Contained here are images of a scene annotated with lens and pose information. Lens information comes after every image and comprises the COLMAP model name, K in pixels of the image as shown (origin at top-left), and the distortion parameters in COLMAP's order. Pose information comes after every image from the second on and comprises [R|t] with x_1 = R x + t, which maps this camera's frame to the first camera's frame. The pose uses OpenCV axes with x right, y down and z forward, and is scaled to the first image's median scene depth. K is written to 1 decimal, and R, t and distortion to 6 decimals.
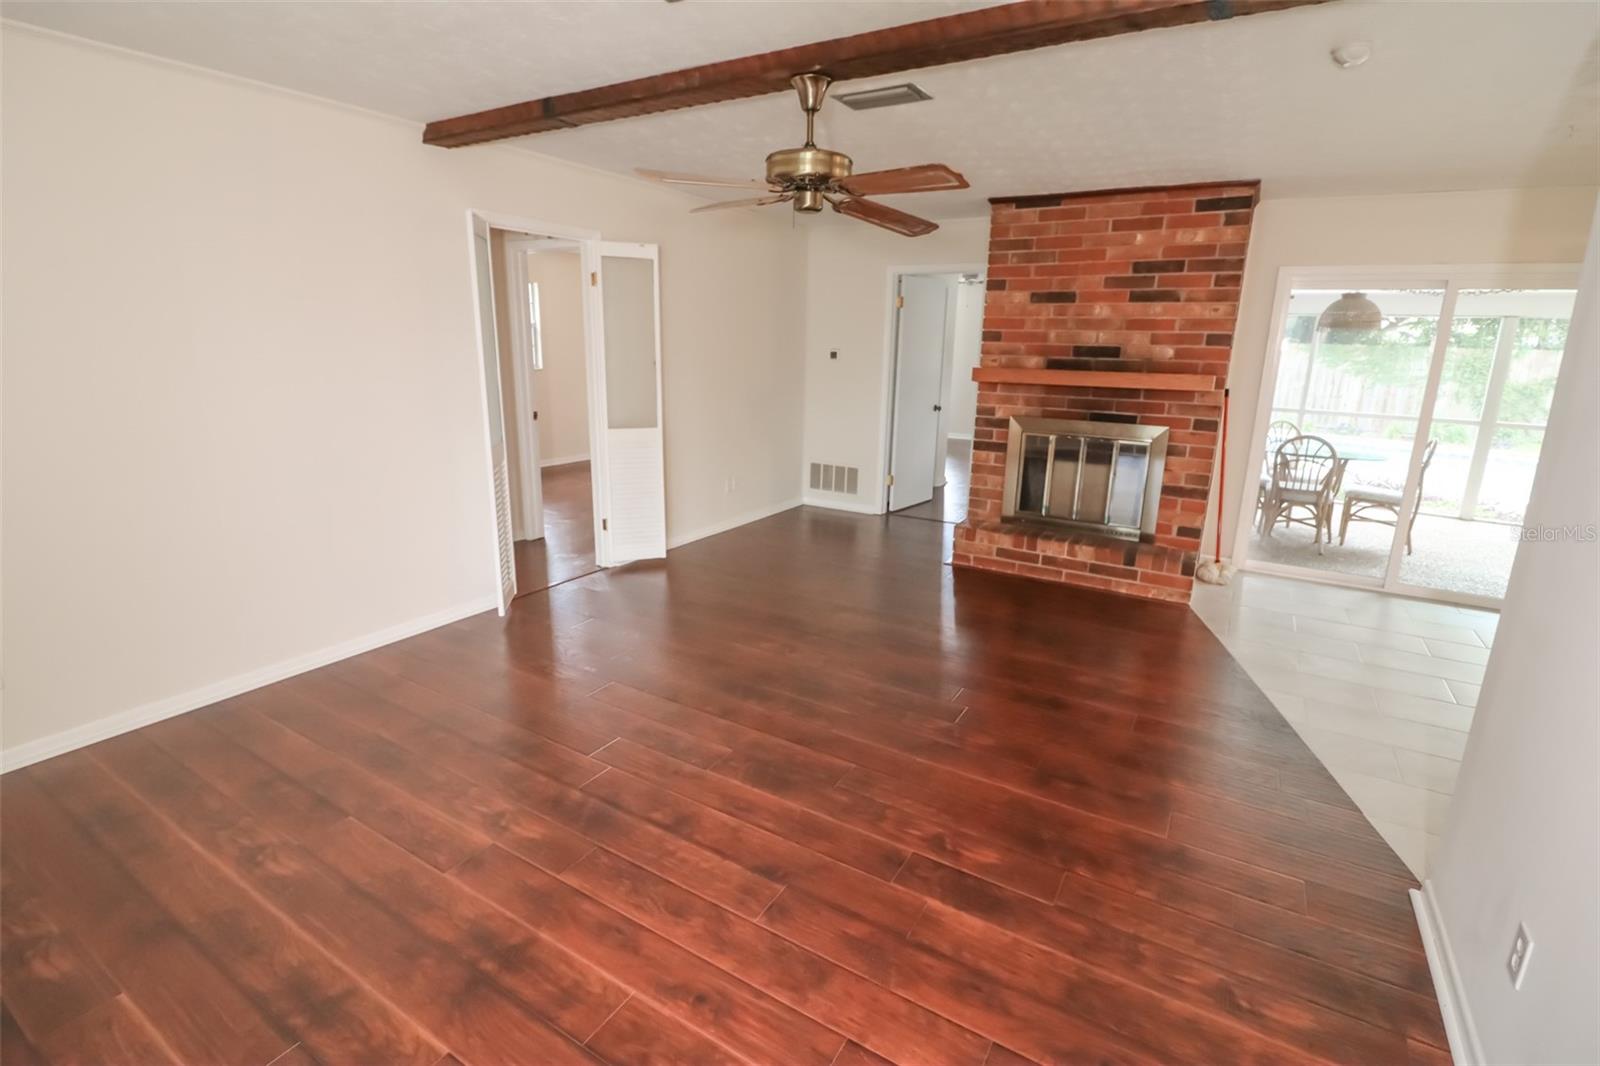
lens RADIAL K [[738.8, 0, 799.9], [0, 738.8, 519.4], [0, 0, 1]] dist [-0.008558, -0.000646]
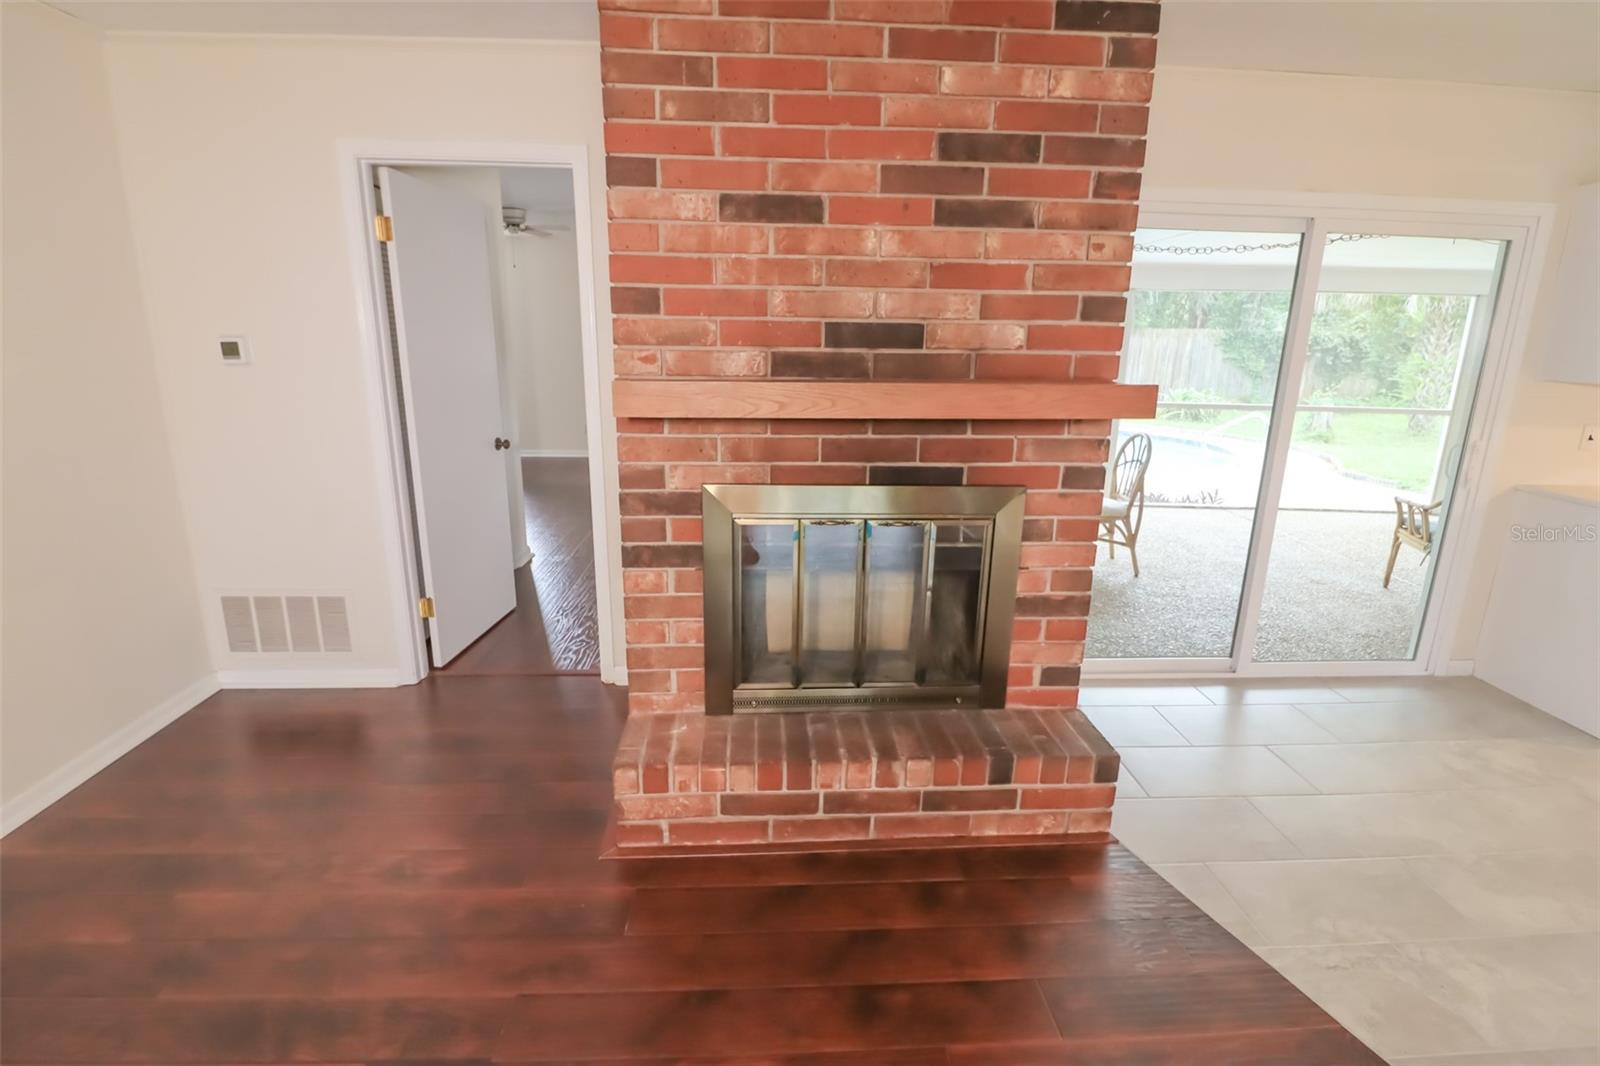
lens RADIAL K [[738.8, 0, 799.9], [0, 738.8, 519.4], [0, 0, 1]] dist [-0.008558, -0.000646]
pose [[0.827352, -0.149853, 0.541325, 0.100969], [0.133615, 0.988597, 0.069455, -0.153262], [-0.545560, 0.014866, 0.837940, 0.645976]]
